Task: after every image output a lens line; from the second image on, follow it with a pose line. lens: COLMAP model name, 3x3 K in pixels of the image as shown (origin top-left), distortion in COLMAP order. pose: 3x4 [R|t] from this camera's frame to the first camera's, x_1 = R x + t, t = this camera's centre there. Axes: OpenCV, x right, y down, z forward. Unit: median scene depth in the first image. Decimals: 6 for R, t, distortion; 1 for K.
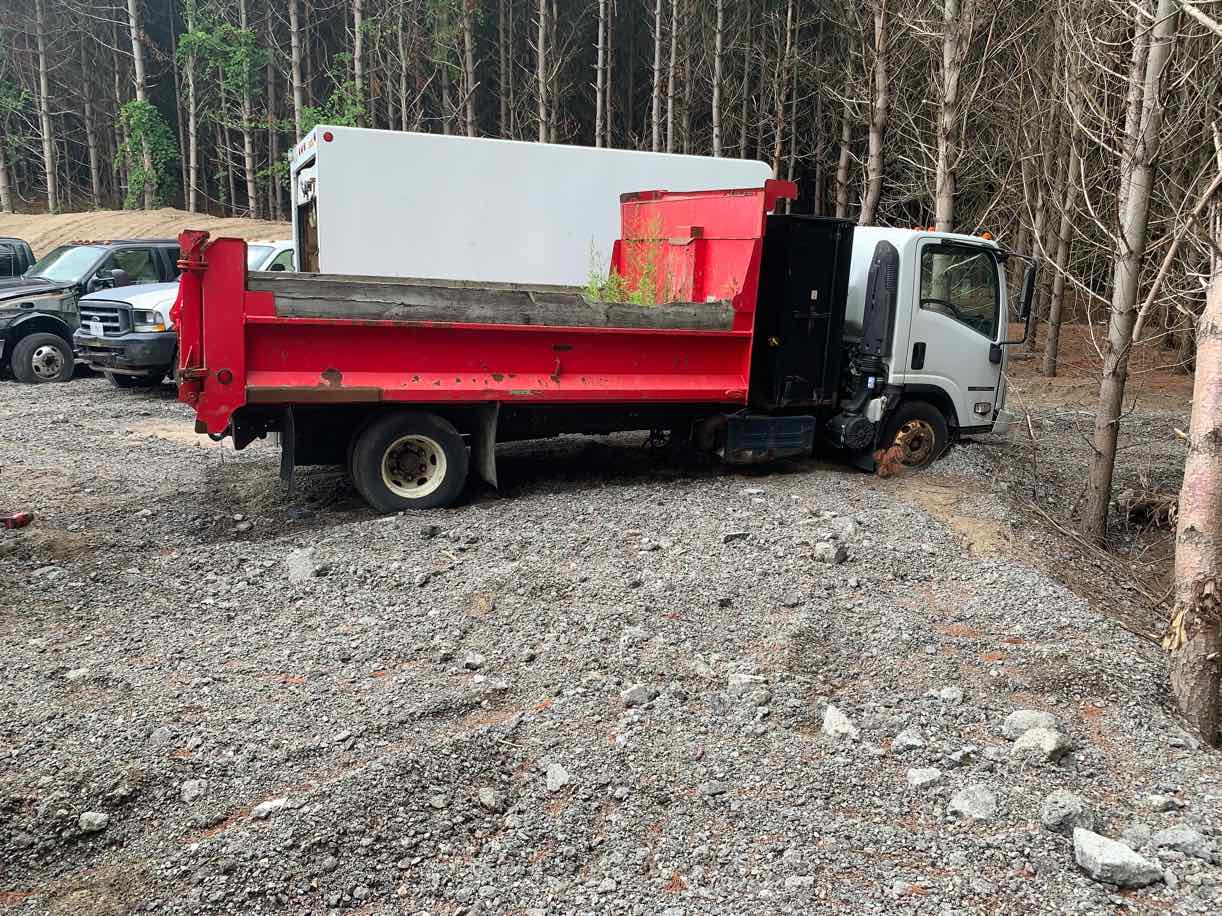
lens RADIAL K [[955.3, 0, 611.0], [0, 955.3, 458.0], [0, 0, 1]] dist [0.060543, -0.053506]
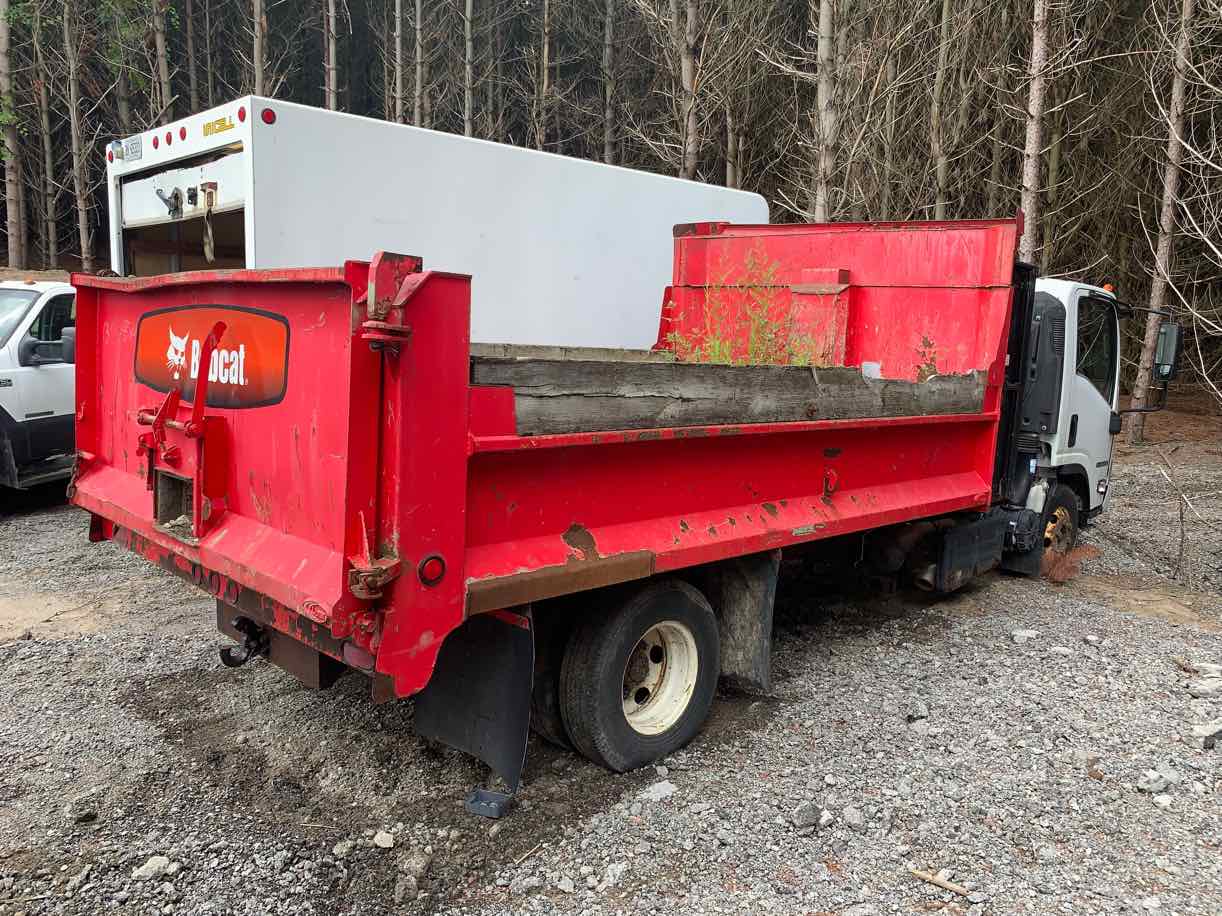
lens RADIAL K [[955.3, 0, 611.0], [0, 955.3, 458.0], [0, 0, 1]] dist [0.060543, -0.053506]
pose [[0.931712, -0.054904, 0.359024, -0.414568], [0.072453, 0.996736, -0.035598, -0.099304], [-0.355898, 0.059180, 0.932649, 0.456902]]
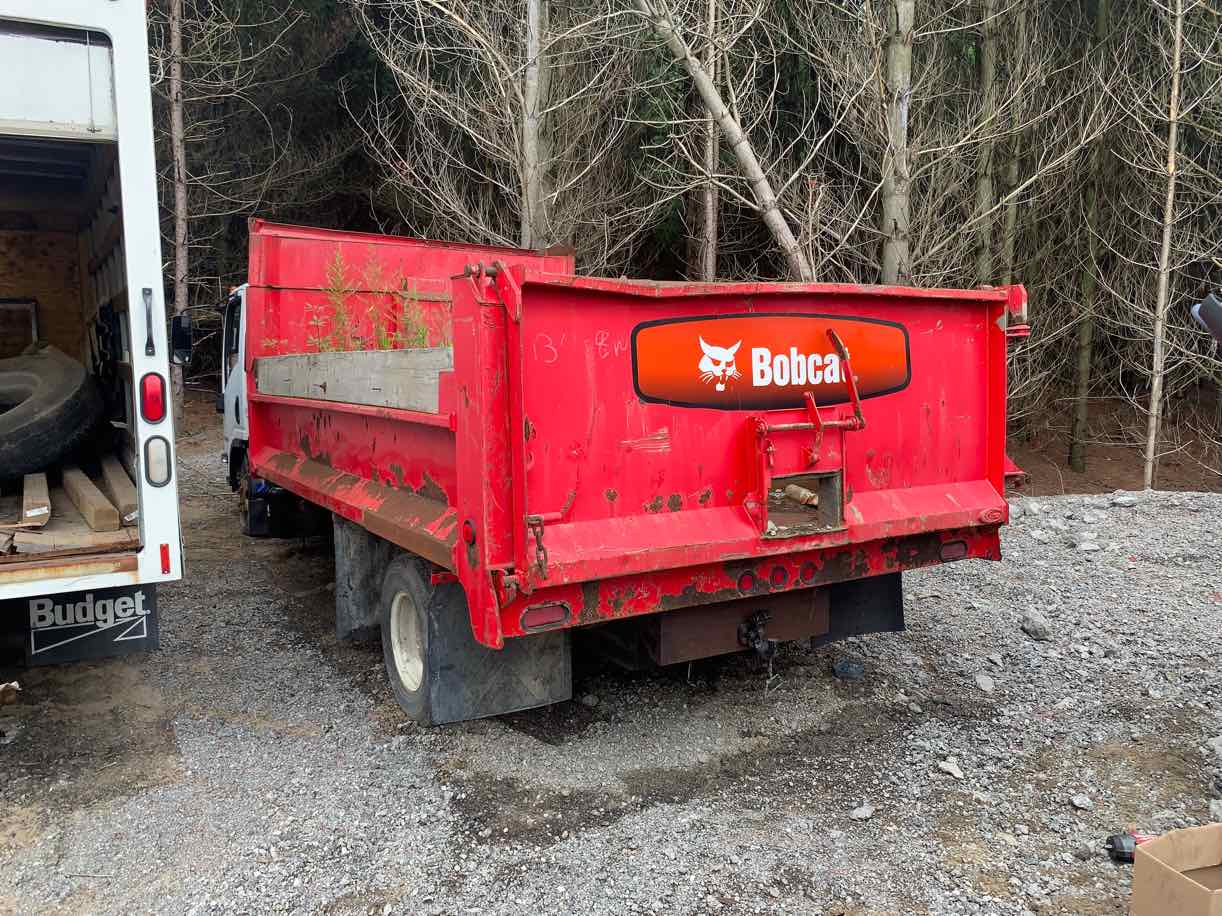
lens RADIAL K [[955.3, 0, 611.0], [0, 955.3, 458.0], [0, 0, 1]] dist [0.060543, -0.053506]
pose [[-0.147629, -0.144593, 0.978416, -0.913416], [0.192459, 0.966146, 0.171819, -0.237222], [-0.970137, 0.213670, -0.114803, 1.132376]]
